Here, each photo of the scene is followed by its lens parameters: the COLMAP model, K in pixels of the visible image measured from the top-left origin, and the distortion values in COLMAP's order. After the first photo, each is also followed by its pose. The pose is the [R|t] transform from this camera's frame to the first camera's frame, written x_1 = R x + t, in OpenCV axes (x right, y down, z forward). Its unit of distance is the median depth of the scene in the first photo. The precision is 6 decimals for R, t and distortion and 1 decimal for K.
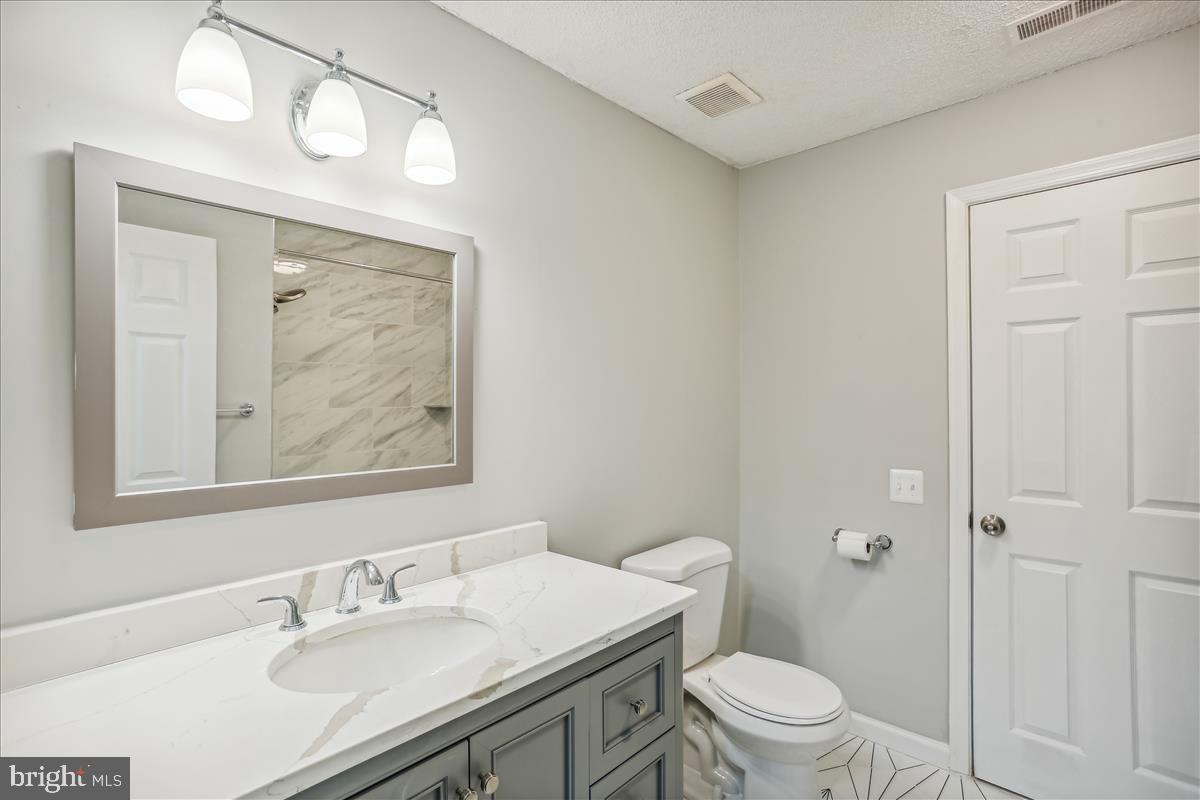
lens RADIAL K [[585.6, 0, 599.0], [0, 585.6, 391.2], [0, 0, 1]] dist [-0.046216, 0.027435]
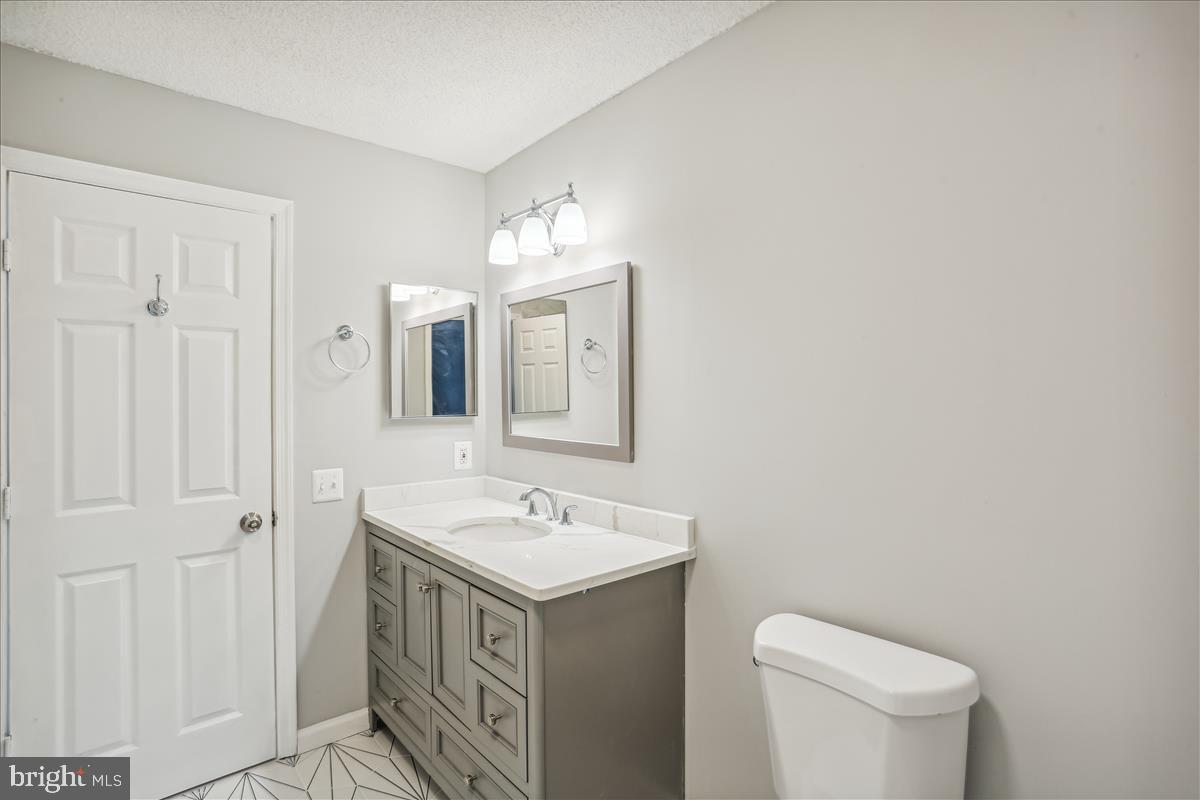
lens RADIAL K [[585.6, 0, 599.0], [0, 585.6, 391.2], [0, 0, 1]] dist [-0.046216, 0.027435]
pose [[-0.116692, -0.008270, -0.993134, 1.171067], [0.018336, 0.999777, -0.010479, 0.020694], [0.992999, -0.019433, -0.116515, 1.251385]]
